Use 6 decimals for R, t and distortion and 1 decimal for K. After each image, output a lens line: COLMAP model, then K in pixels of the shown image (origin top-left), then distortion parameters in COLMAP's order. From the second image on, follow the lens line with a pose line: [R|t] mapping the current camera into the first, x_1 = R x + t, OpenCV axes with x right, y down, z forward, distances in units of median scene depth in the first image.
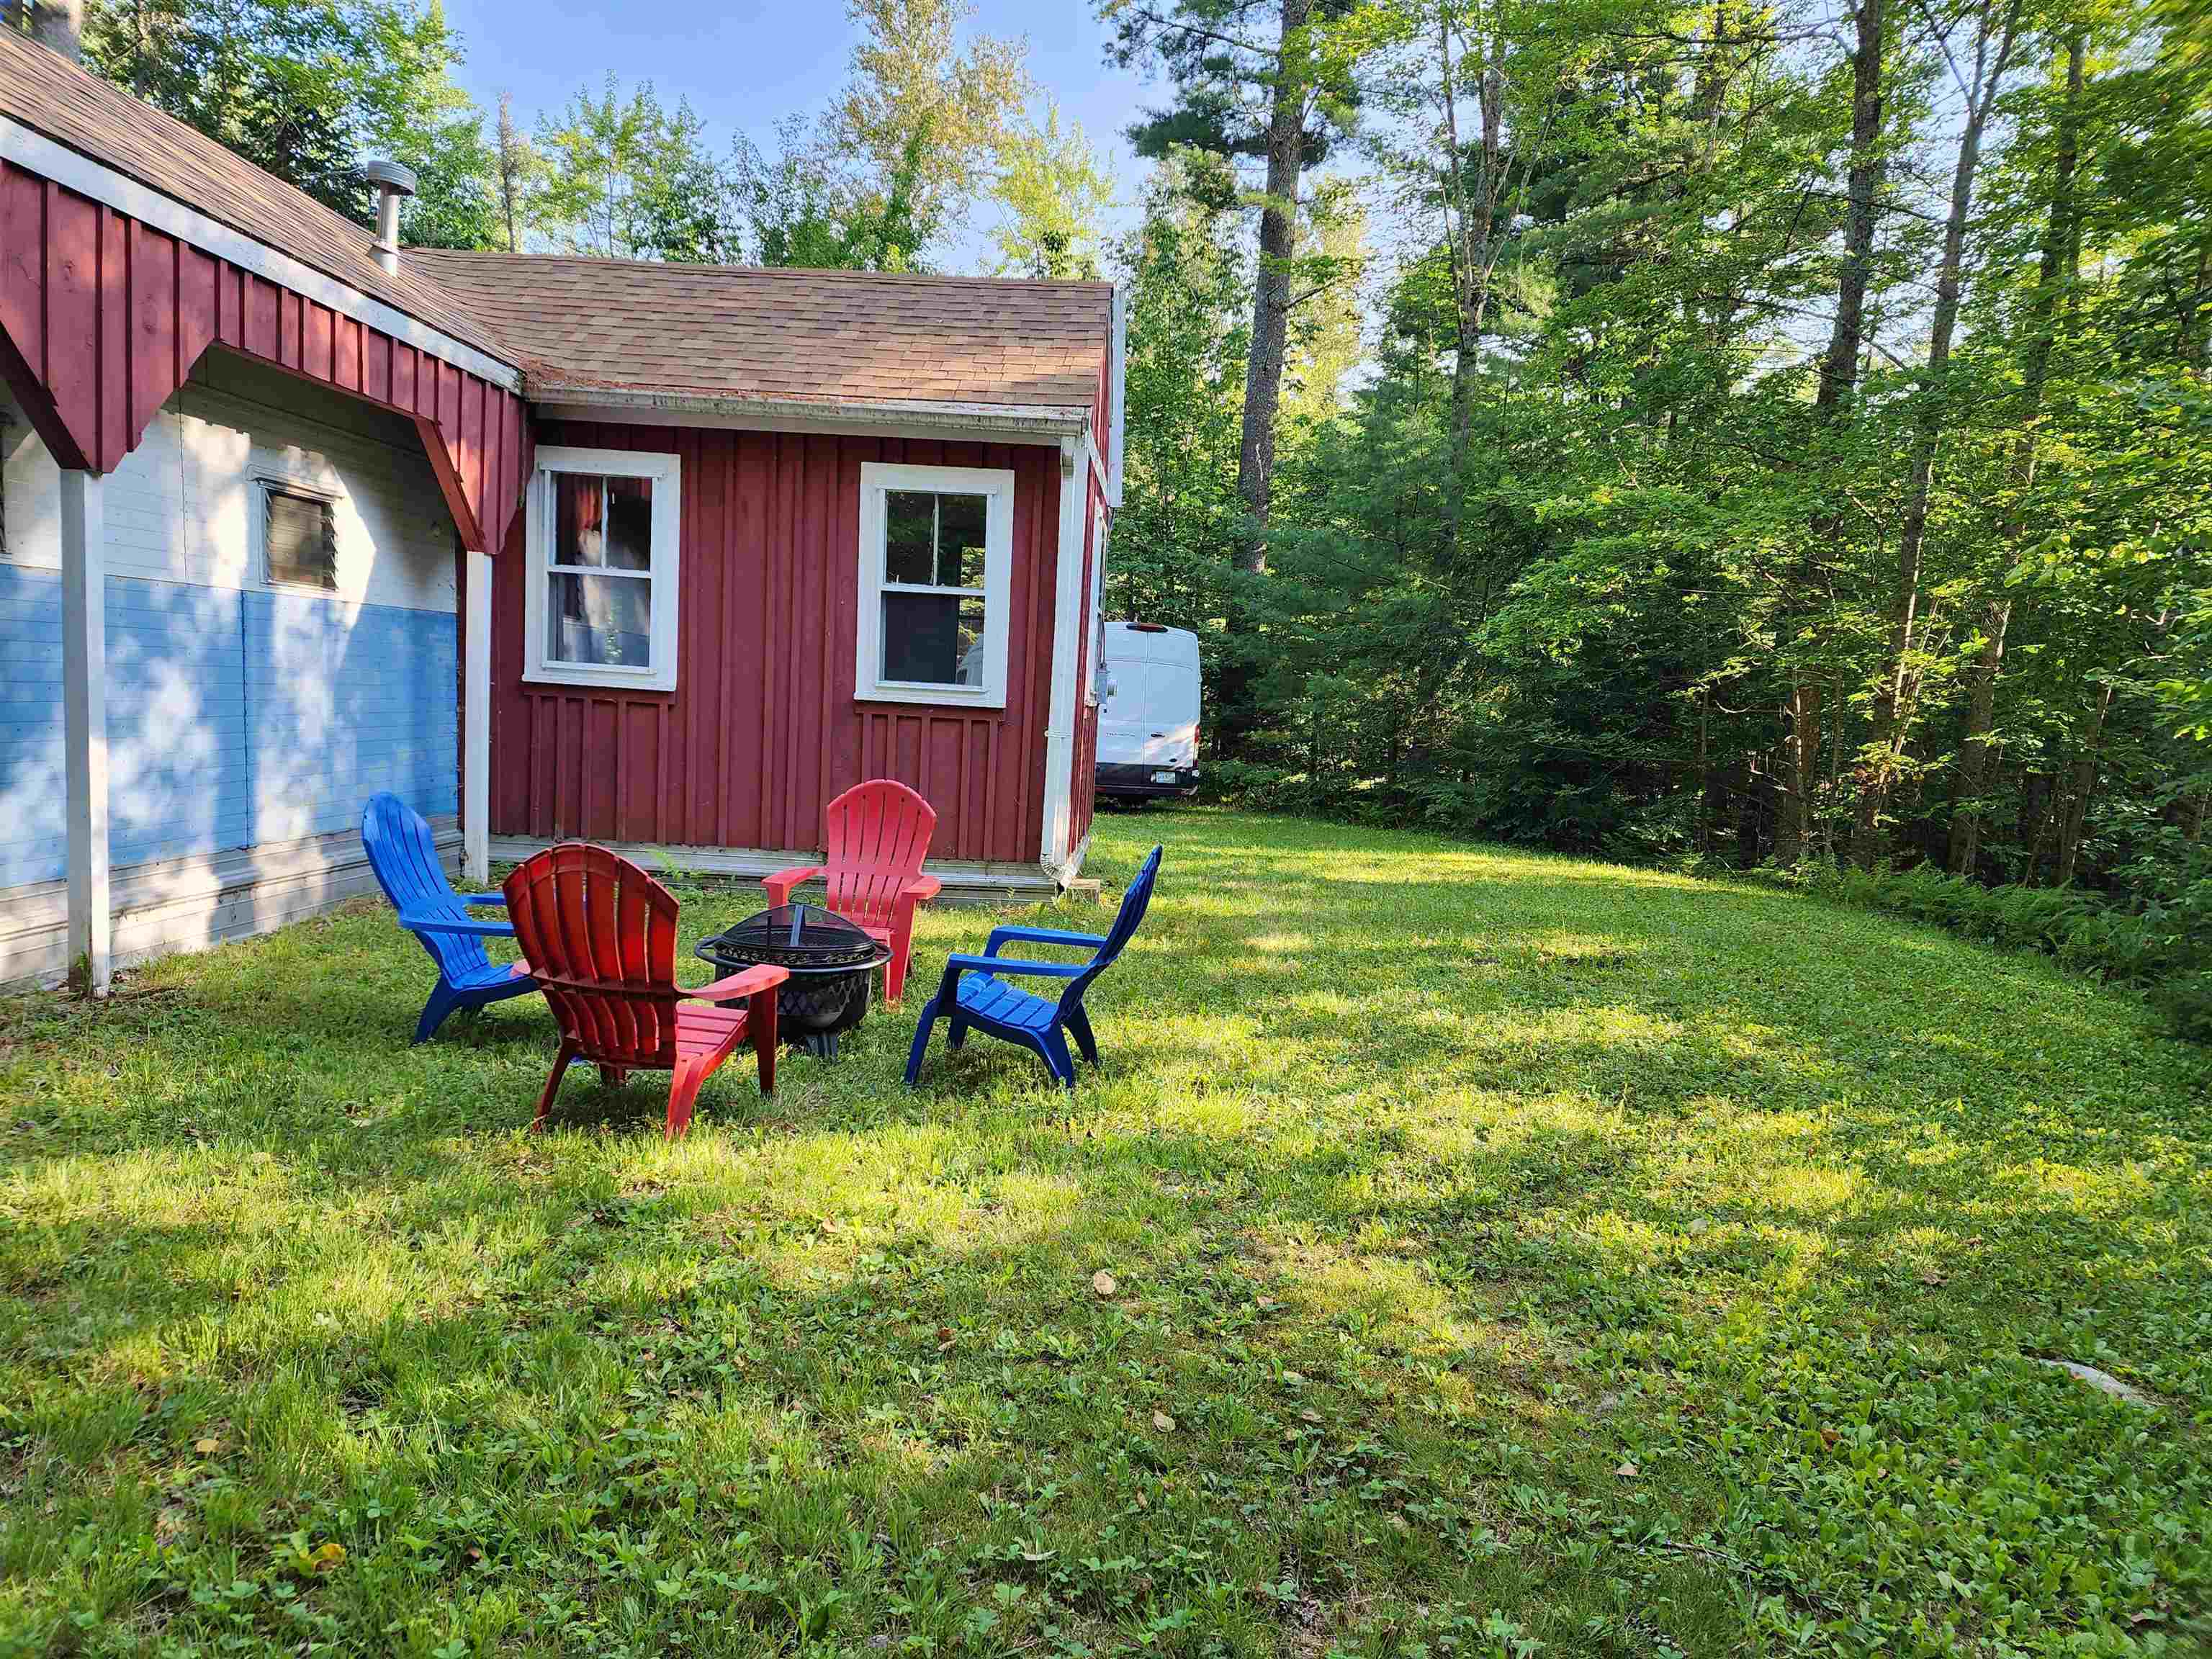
lens RADIAL K [[1480.9, 0, 1106.0], [0, 1480.9, 829.5], [0, 0, 1]] dist [0.081281, -0.000156]
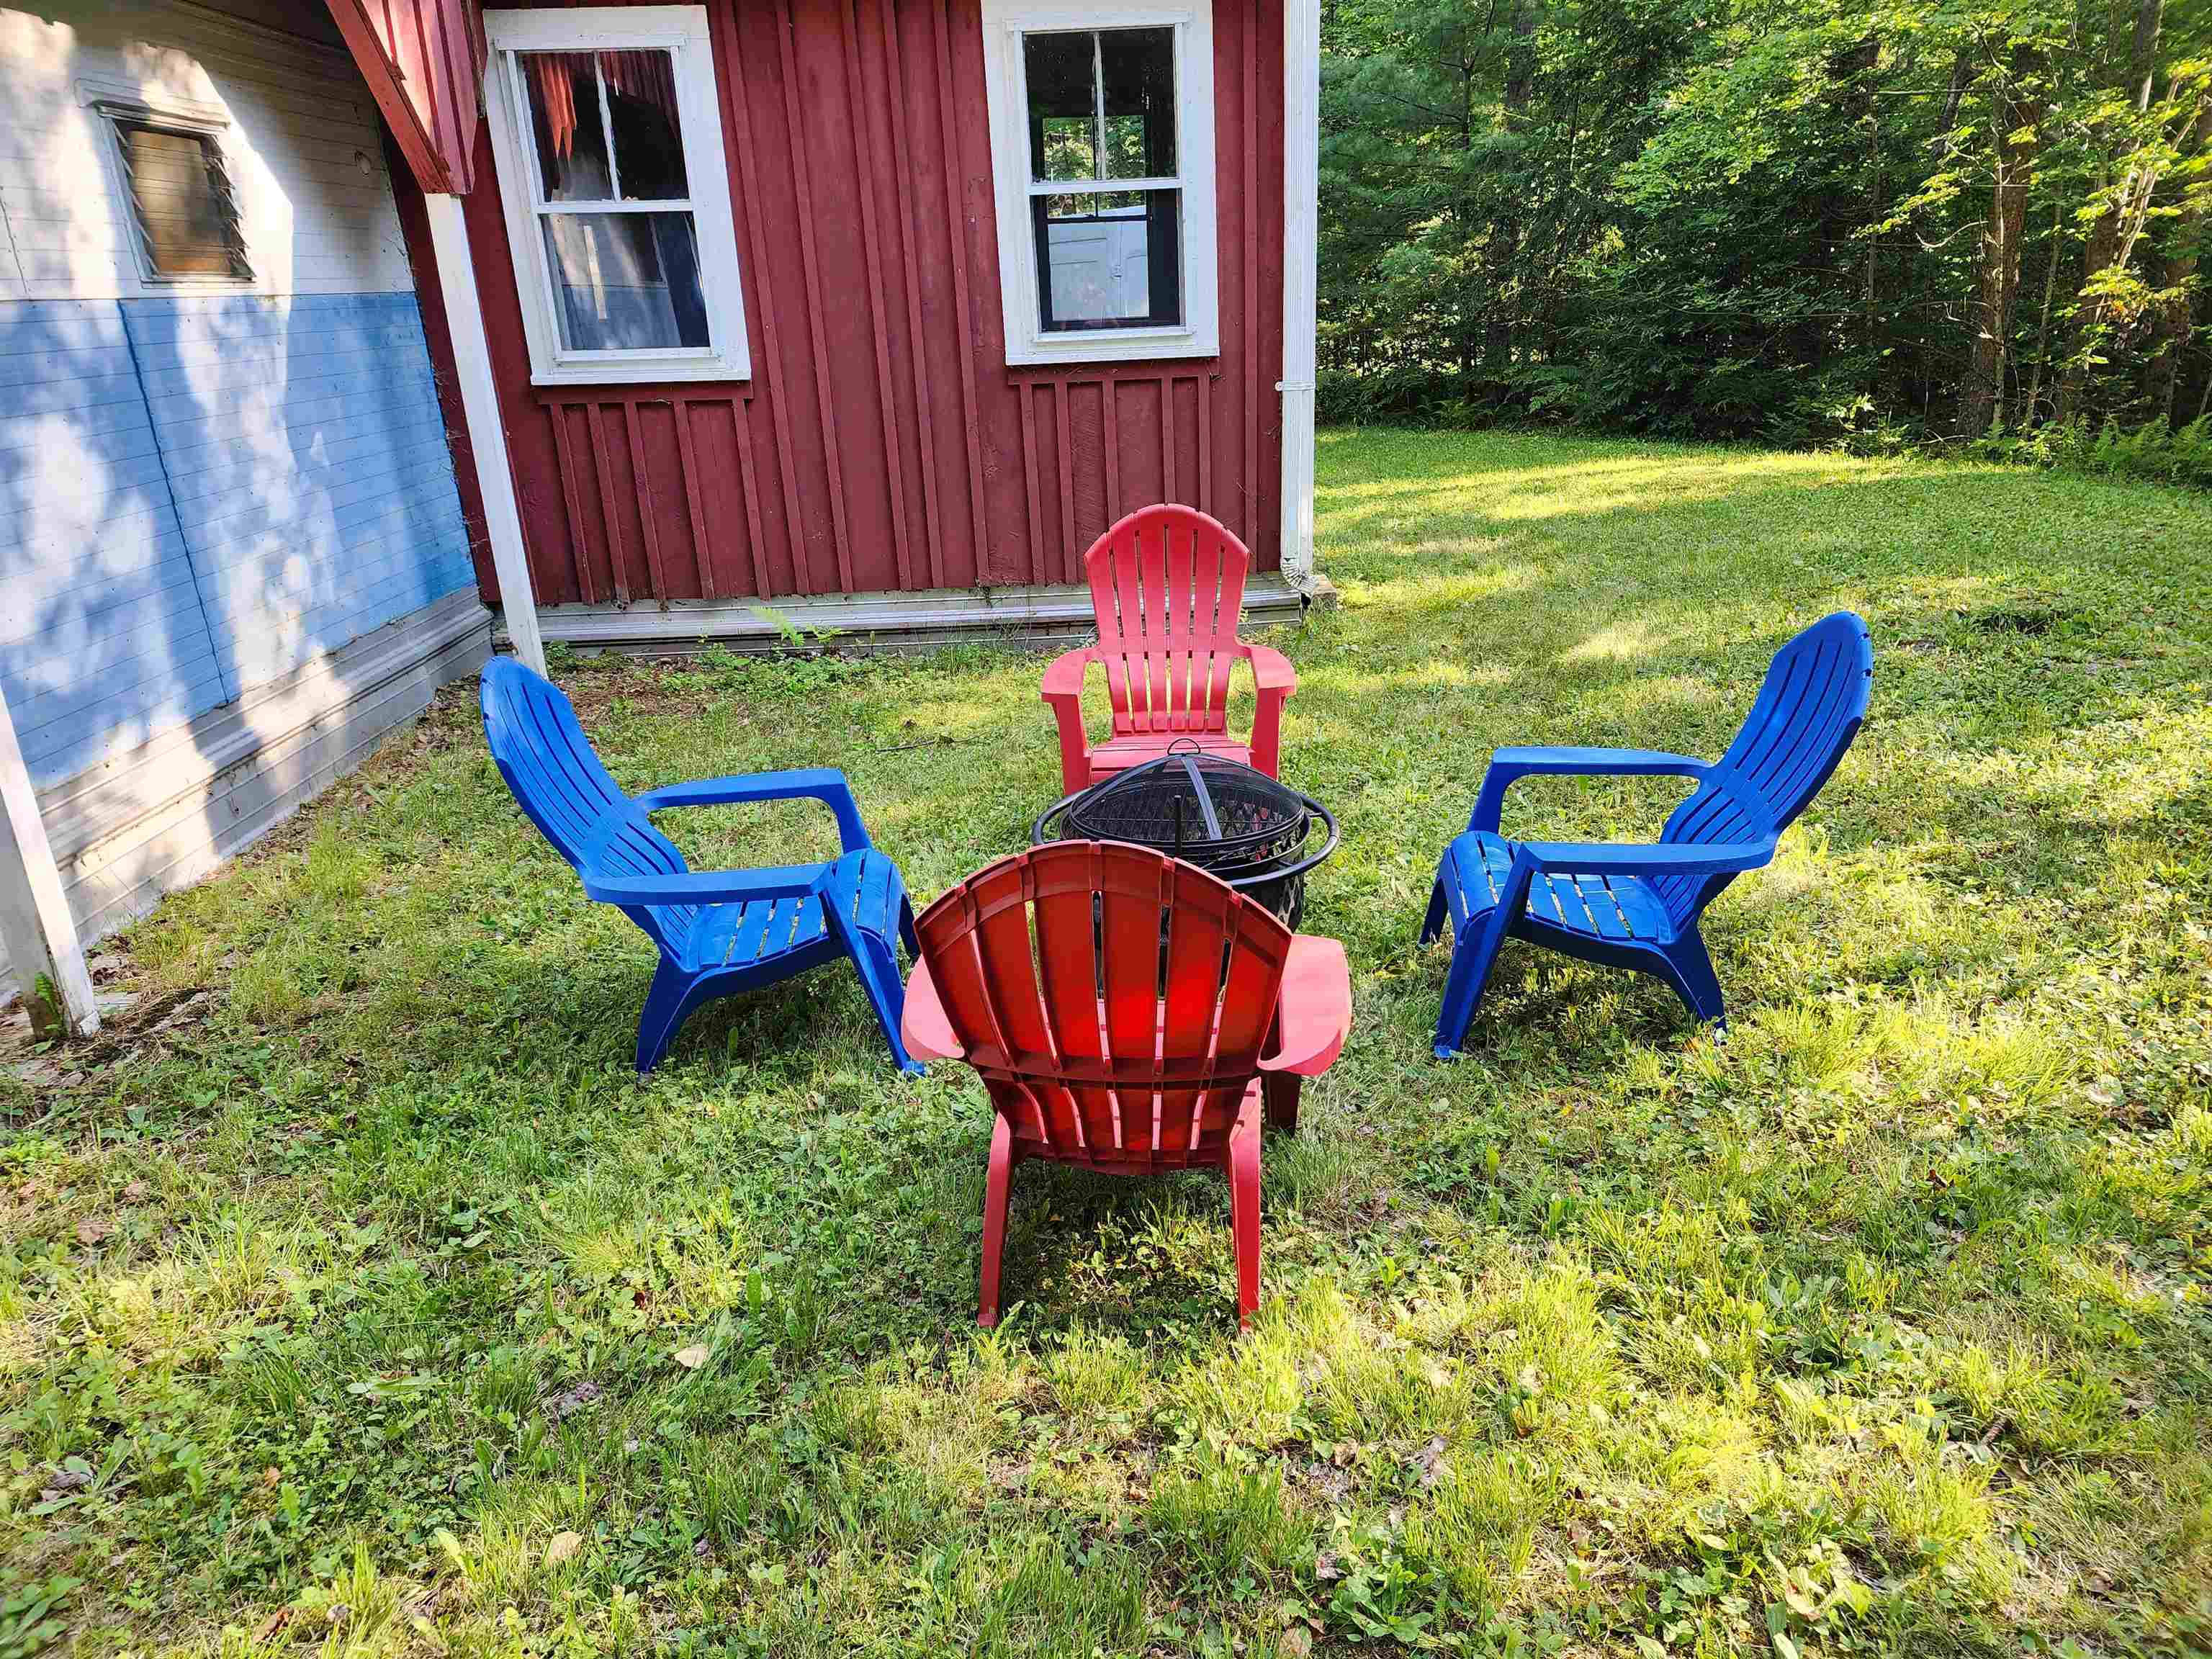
lens RADIAL K [[1431.7, 0, 1106.0], [0, 1431.7, 829.5], [0, 0, 1]] dist [0.068912, -0.056898]
pose [[0.993713, -0.110030, 0.020687, -0.160789], [0.100550, 0.958356, 0.267289, -0.054521], [-0.049235, -0.263528, 0.963394, 0.275165]]
